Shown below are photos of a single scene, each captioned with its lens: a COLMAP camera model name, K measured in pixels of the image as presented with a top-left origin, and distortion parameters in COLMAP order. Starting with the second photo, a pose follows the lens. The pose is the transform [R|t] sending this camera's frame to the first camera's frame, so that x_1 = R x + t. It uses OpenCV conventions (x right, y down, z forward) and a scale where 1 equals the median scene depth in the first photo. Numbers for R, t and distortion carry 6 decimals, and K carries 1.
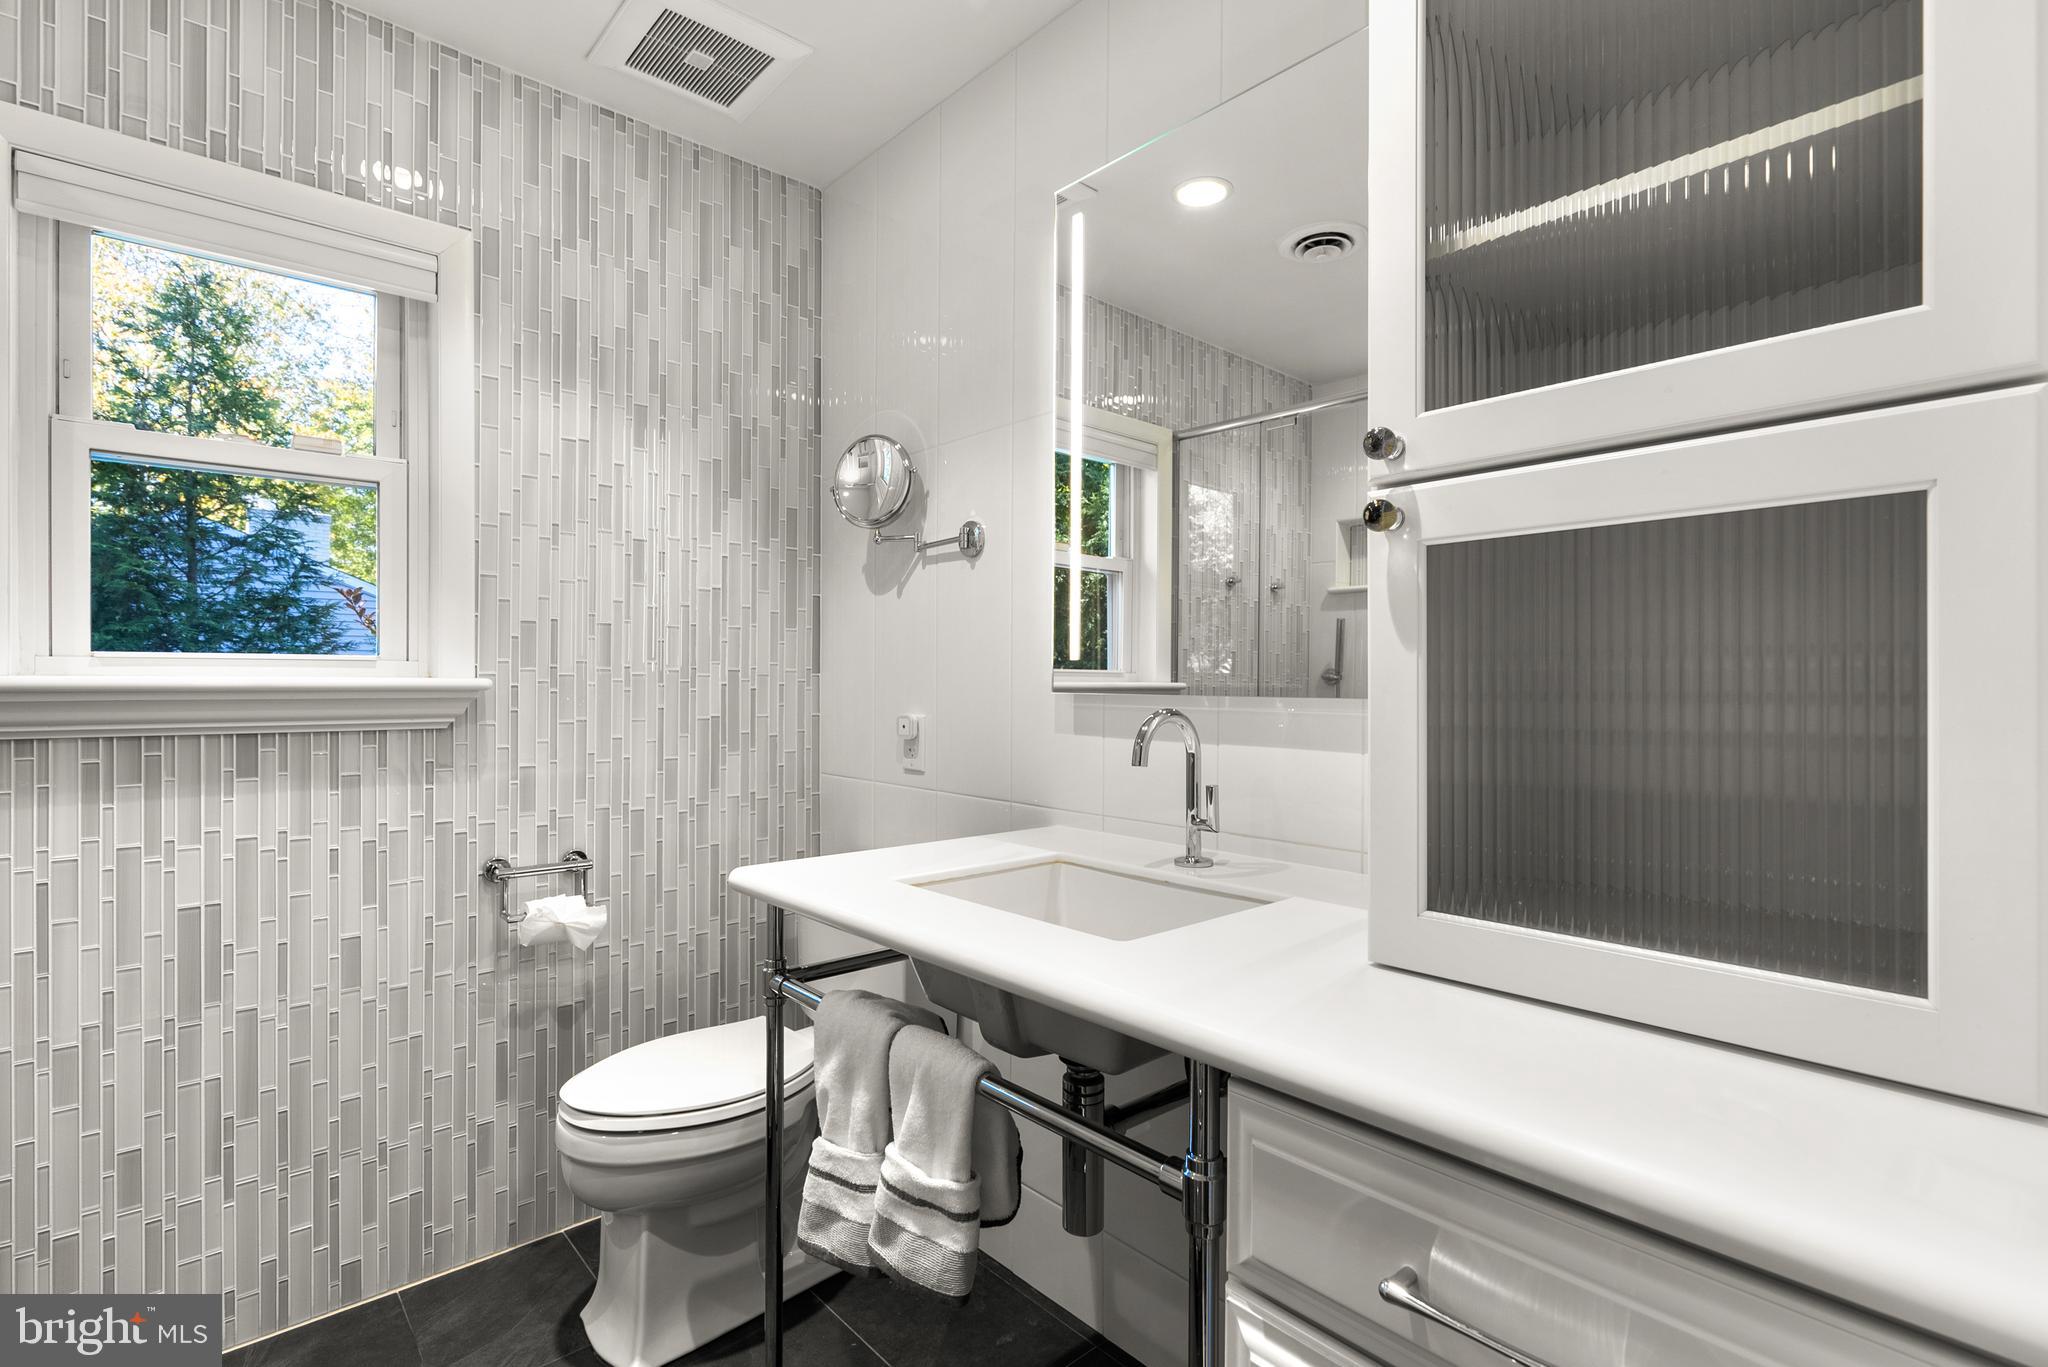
lens RADIAL K [[949.1, 0, 1016.7], [0, 949.1, 678.3], [0, 0, 1]] dist [-0.003756, 0.001911]
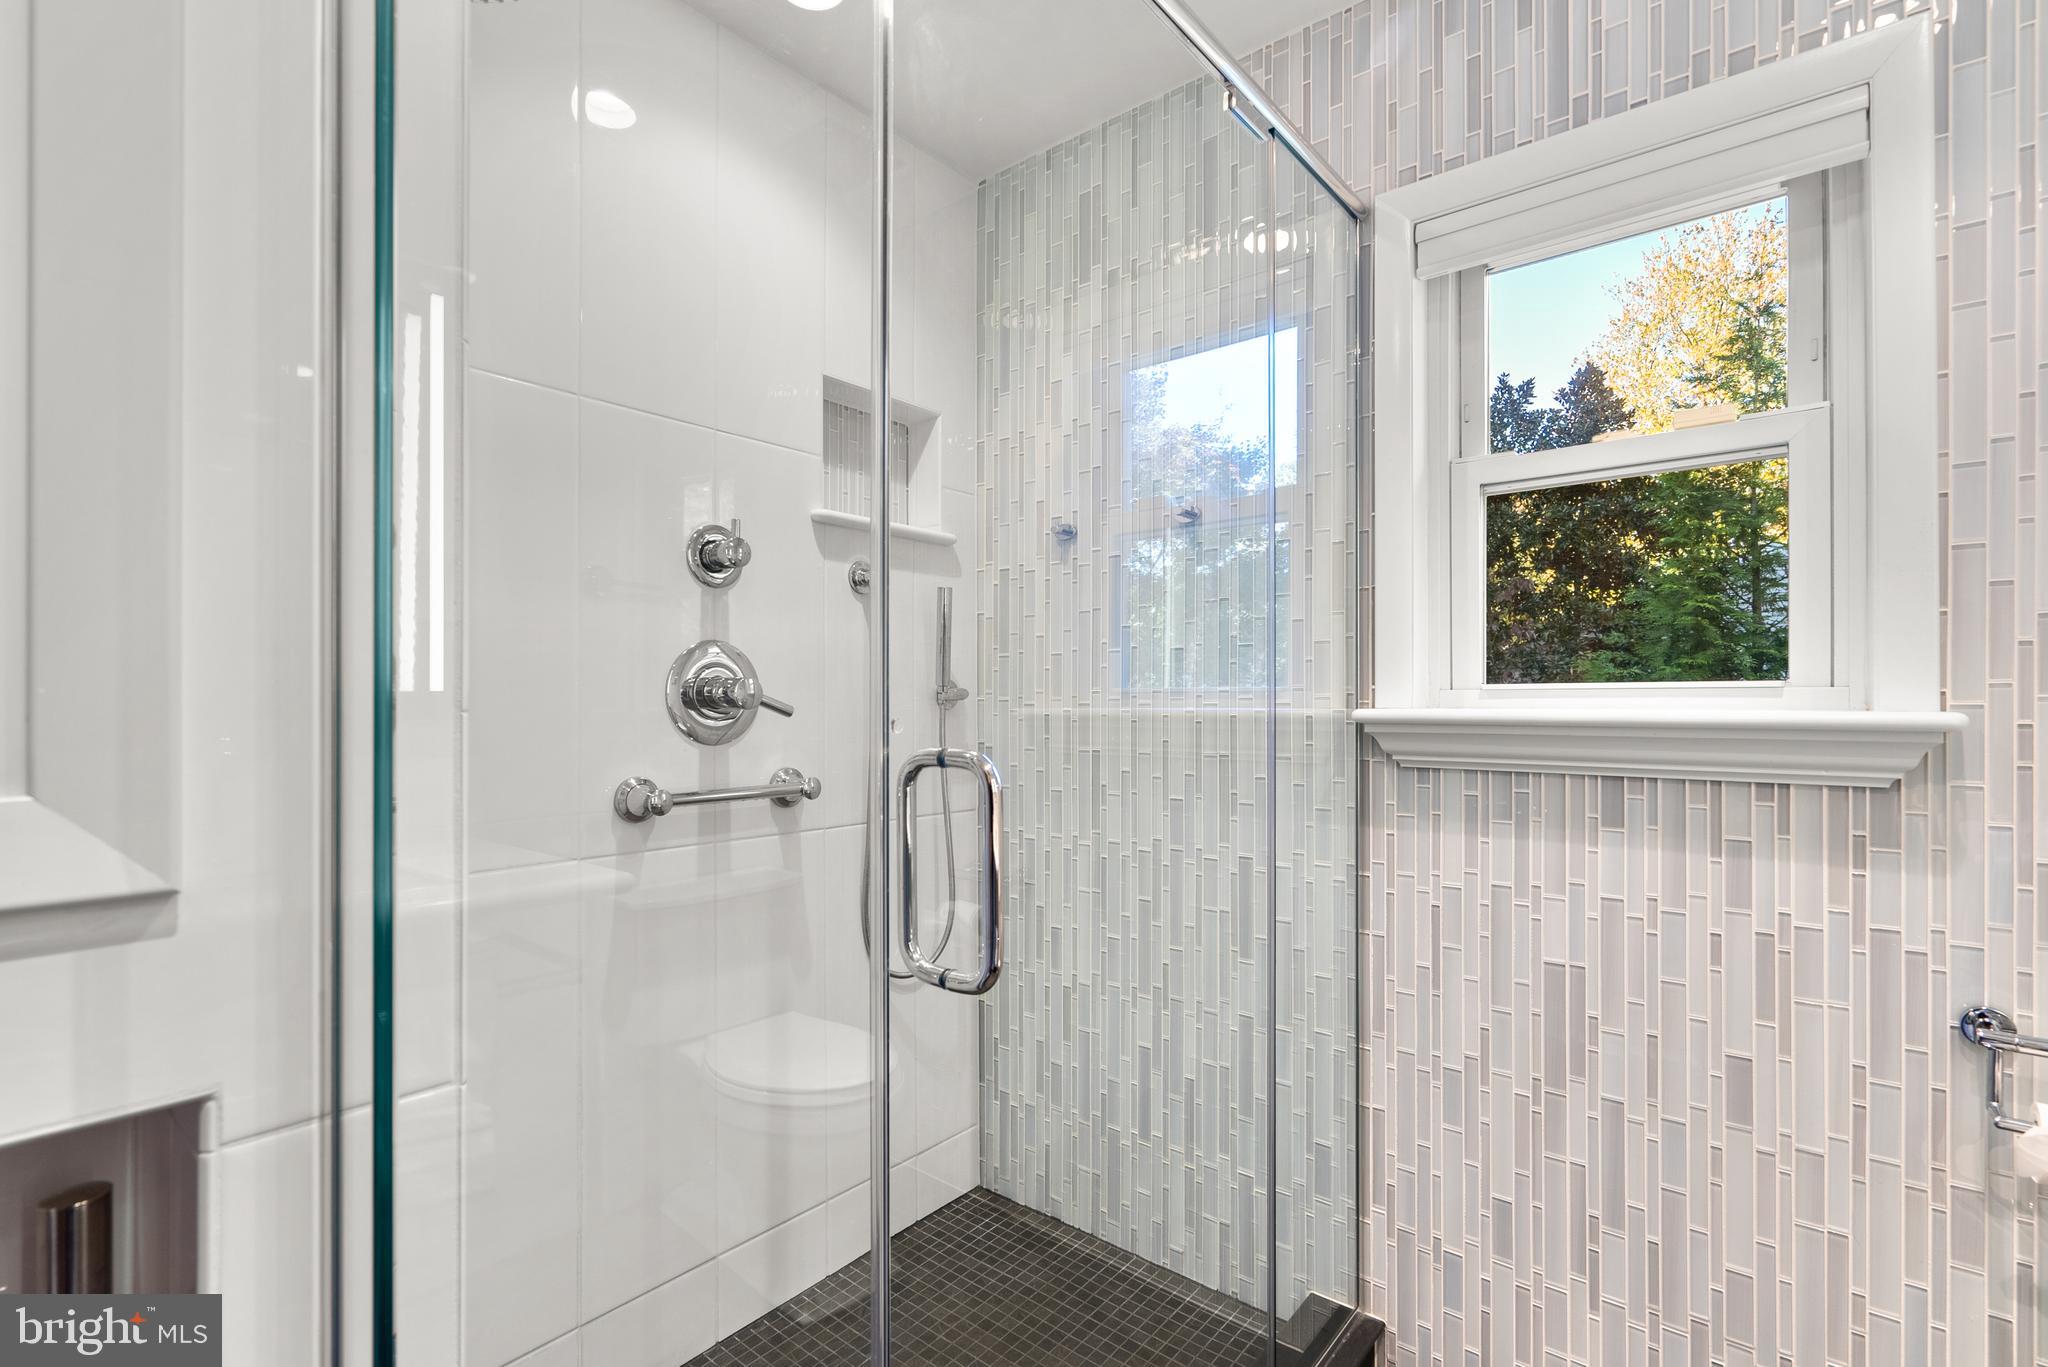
lens RADIAL K [[949.1, 0, 1007.0], [0, 949.1, 700.9], [0, 0, 1]] dist [-0.003756, 0.001911]
pose [[0.163790, -0.006354, -0.986475, -0.056073], [-0.000213, 0.999979, -0.006476, -0.003254], [0.986495, 0.001271, 0.163785, 0.307412]]
